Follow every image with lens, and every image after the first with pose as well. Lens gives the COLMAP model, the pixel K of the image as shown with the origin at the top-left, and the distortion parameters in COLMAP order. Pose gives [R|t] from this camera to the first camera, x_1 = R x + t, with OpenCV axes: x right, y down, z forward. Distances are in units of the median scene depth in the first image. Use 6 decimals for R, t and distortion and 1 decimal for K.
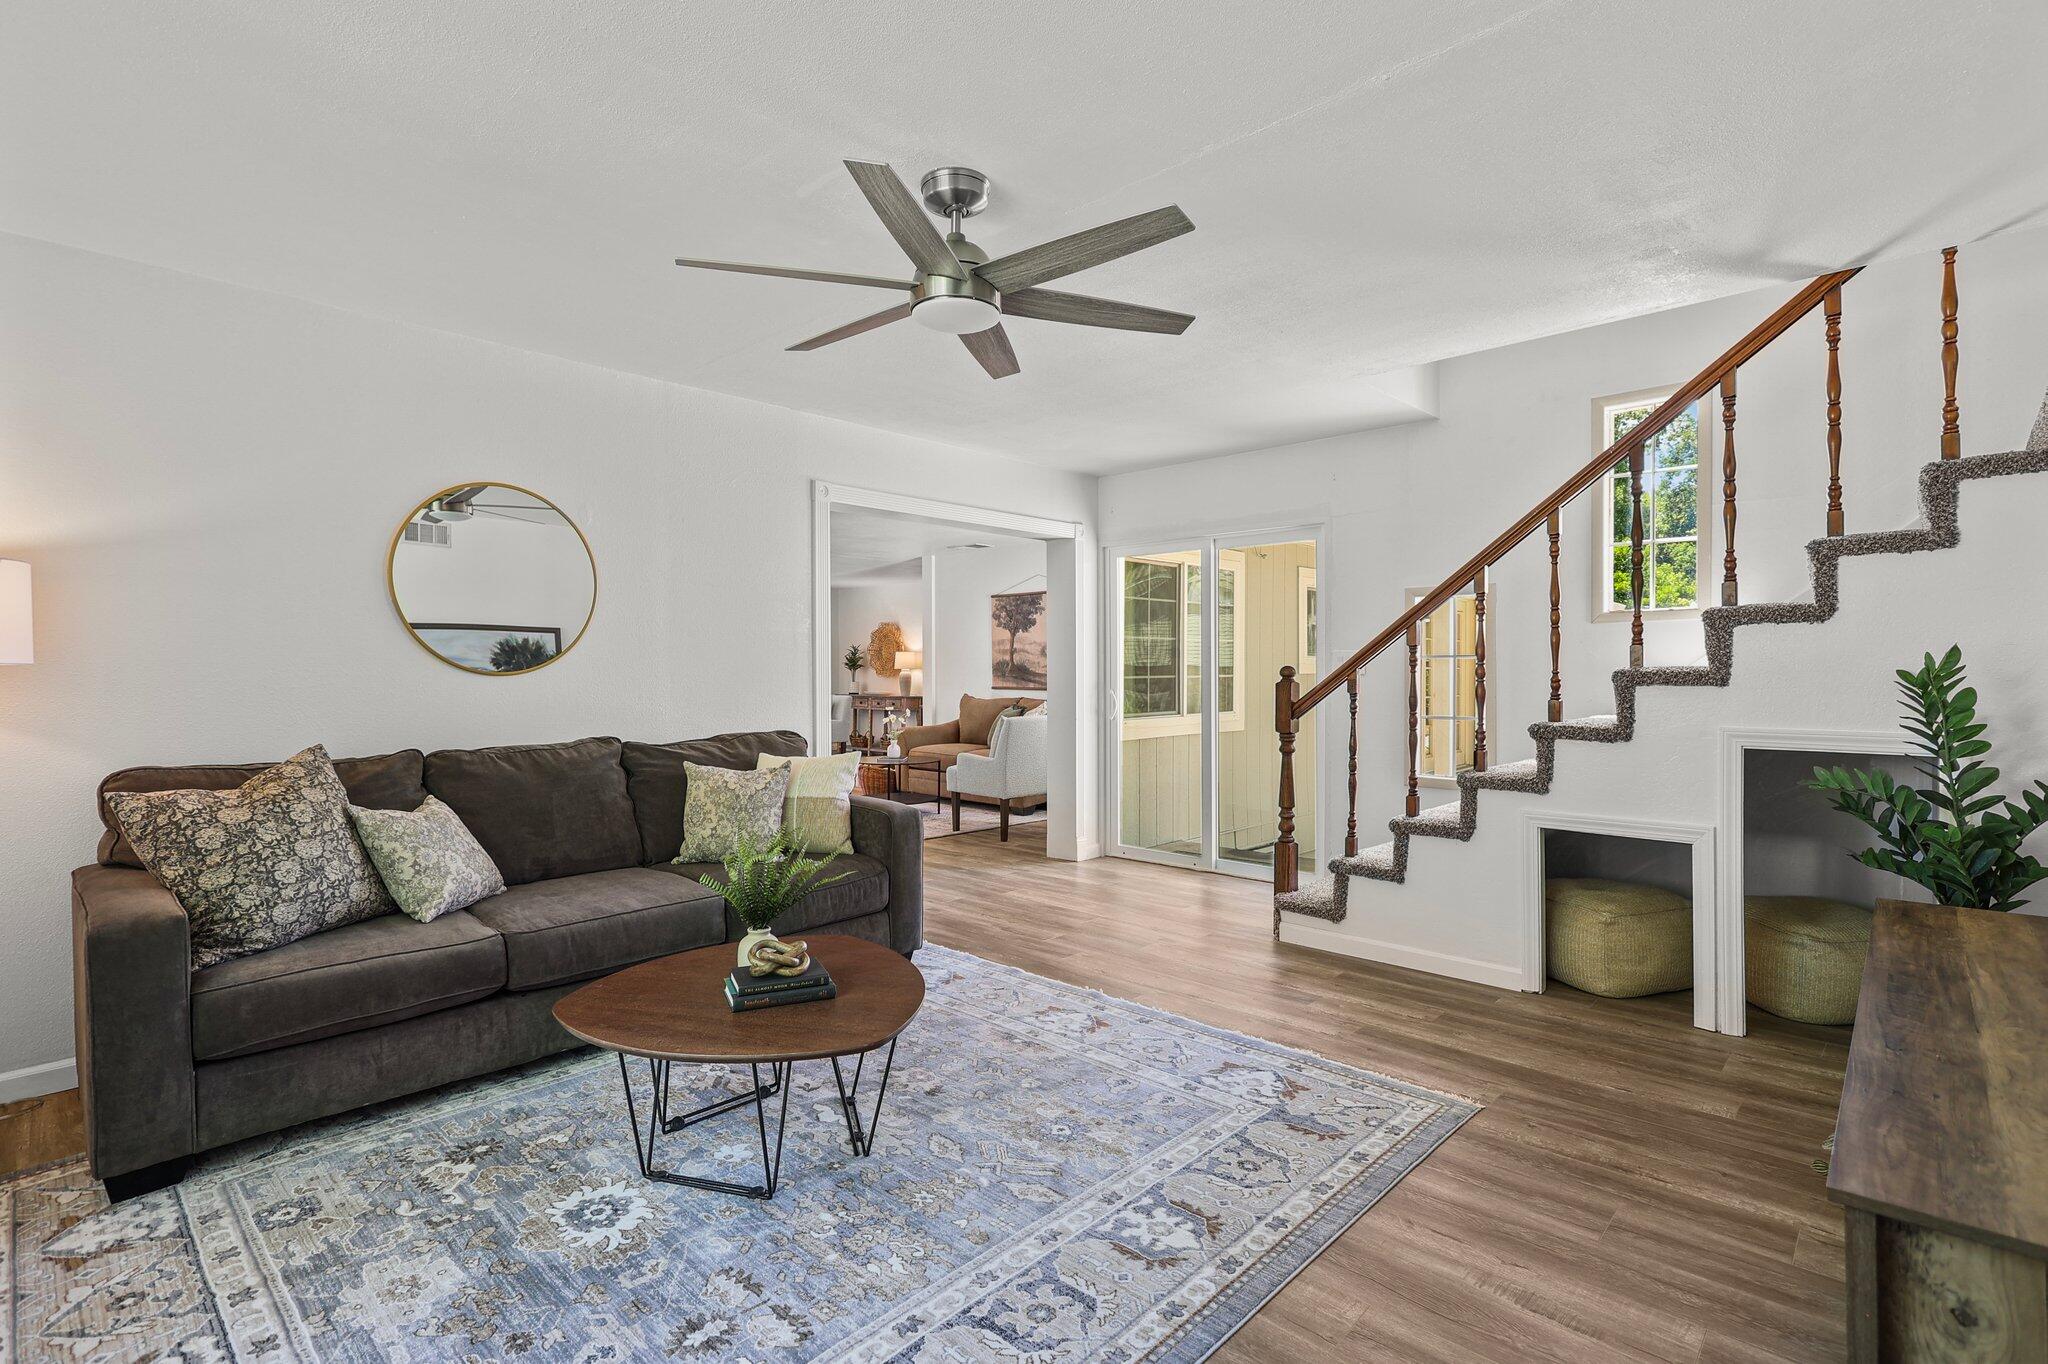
lens RADIAL K [[974.7, 0, 1039.4], [0, 974.7, 673.0], [0, 0, 1]] dist [0.001701, 0.000051]
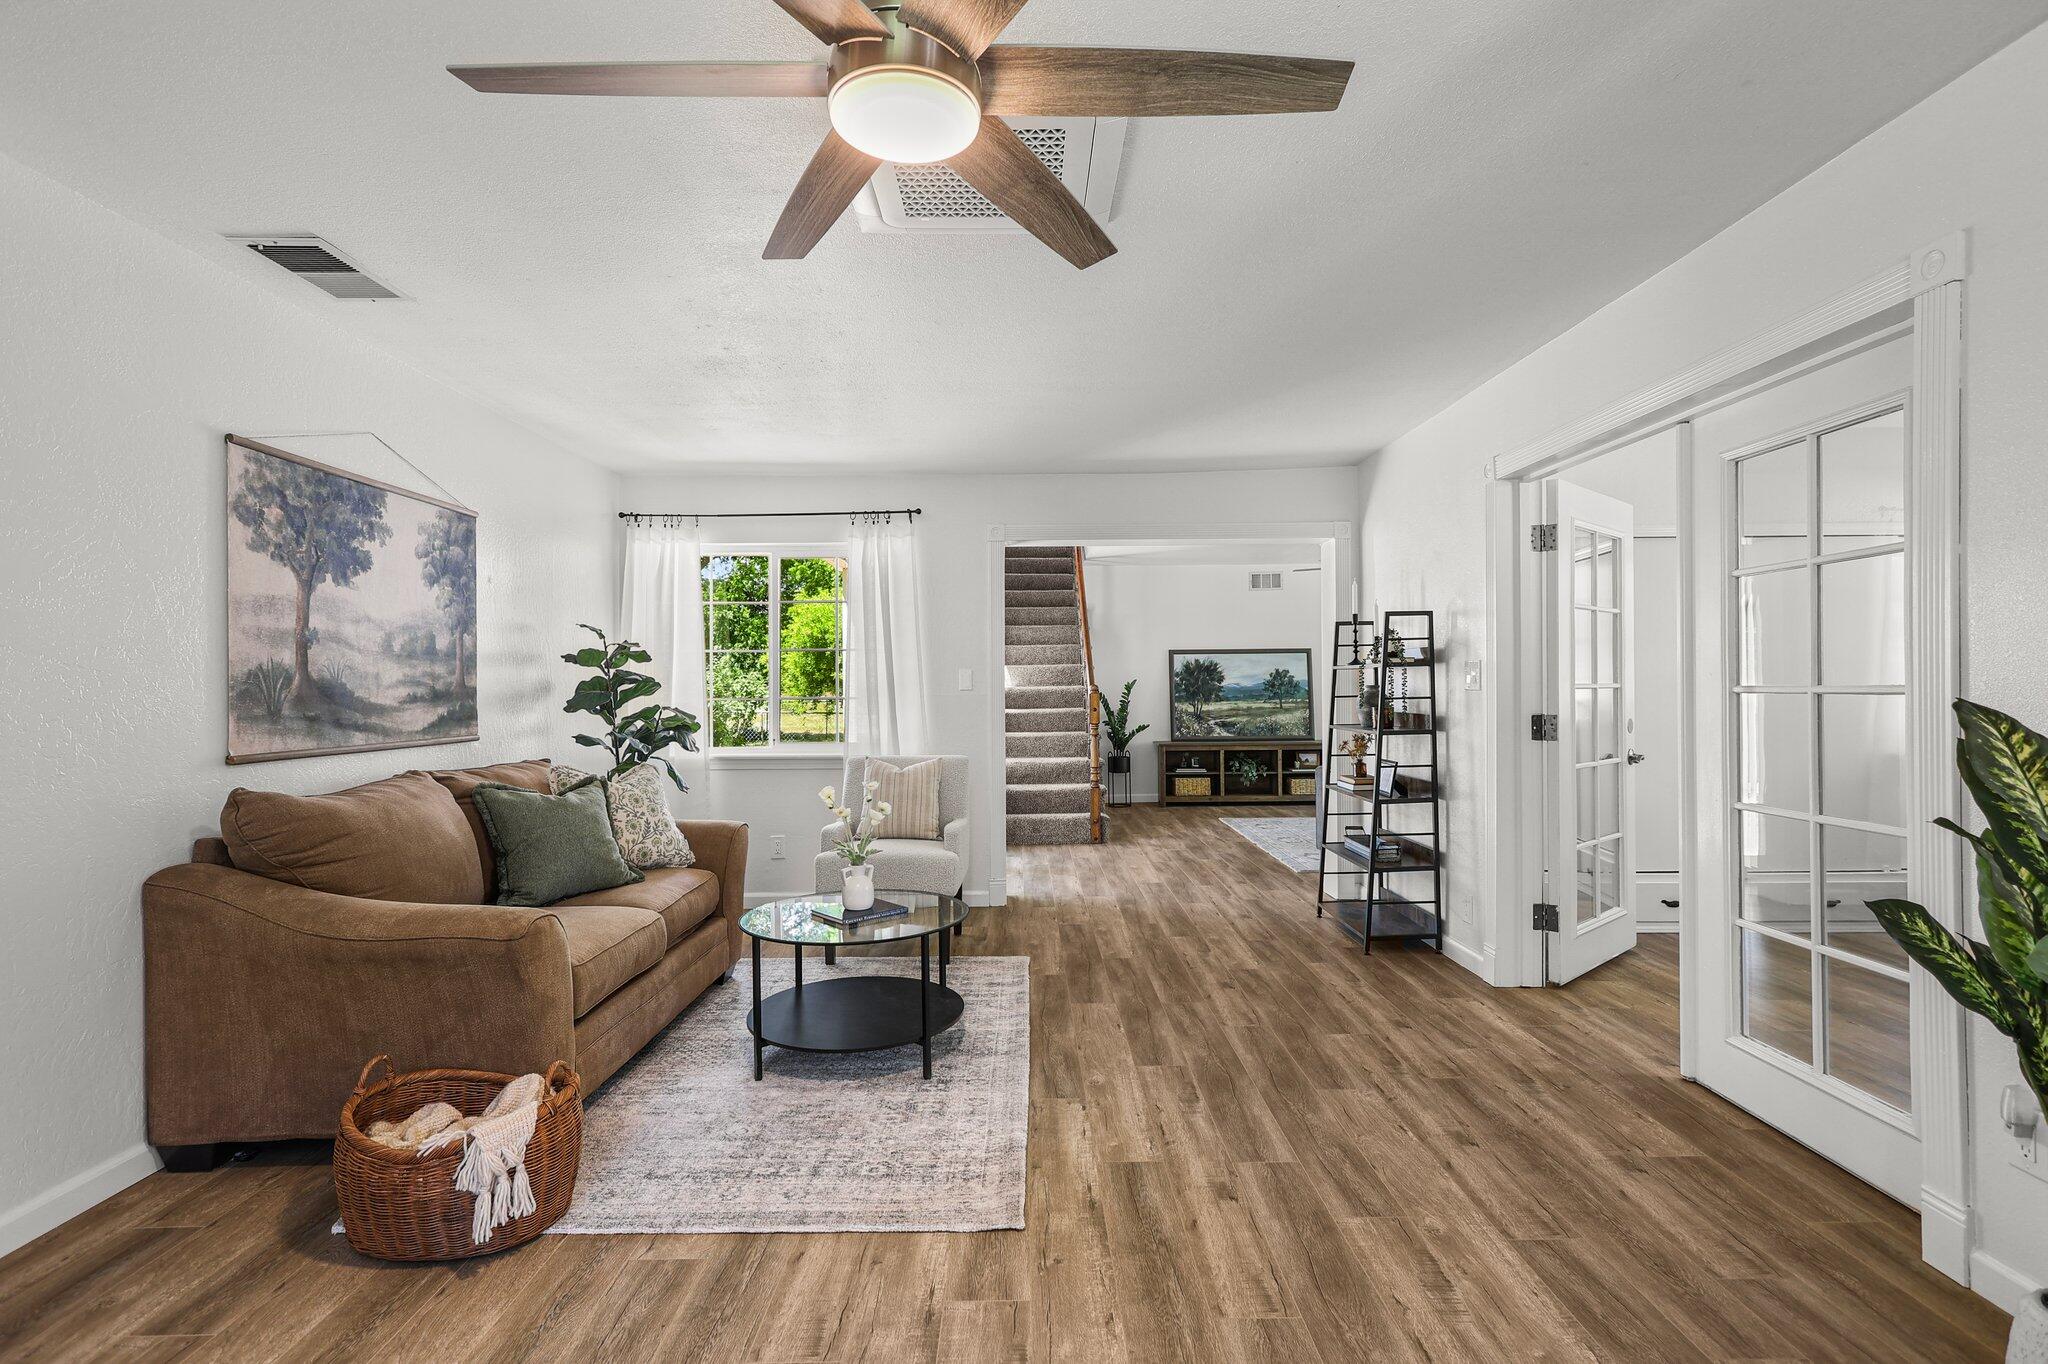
lens RADIAL K [[974.7, 0, 1024.5], [0, 974.7, 684.7], [0, 0, 1]] dist [0.001701, 0.000051]
pose [[-0.682549, 0.008627, 0.730789, -1.231408], [0.012859, 0.999917, 0.000207, -0.012124], [-0.730726, 0.009538, -0.682604, 3.062313]]
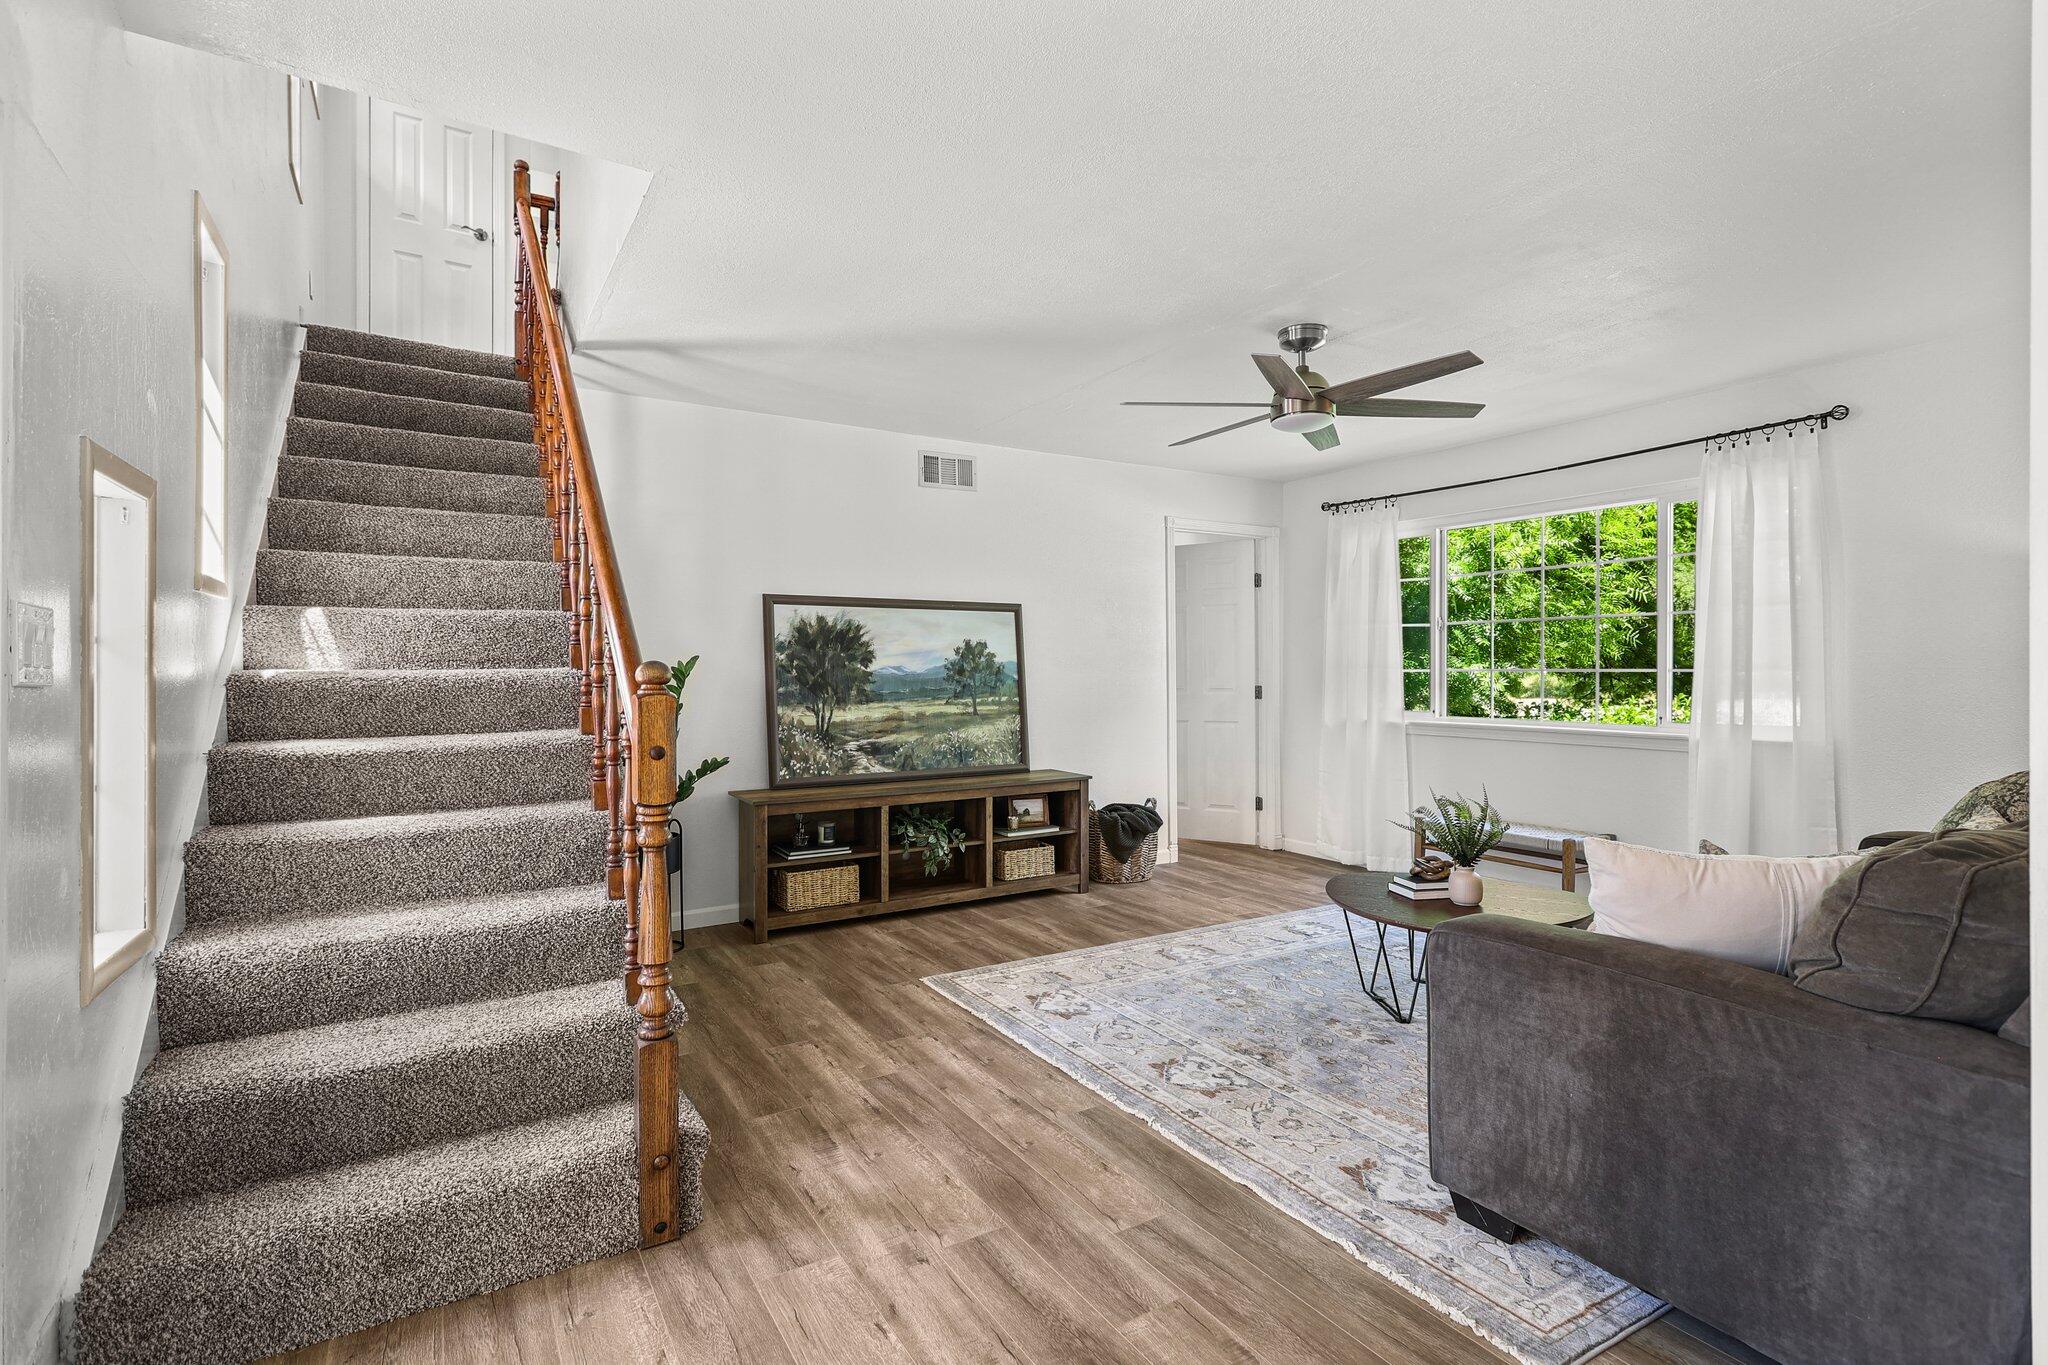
lens RADIAL K [[974.7, 0, 1029.5], [0, 974.7, 674.3], [0, 0, 1]] dist [0.001701, 0.000051]
pose [[-0.962709, 0.006046, 0.270470, -0.065951], [0.007643, 0.999959, 0.004850, -0.000909], [-0.270430, 0.006737, -0.962716, 1.912822]]
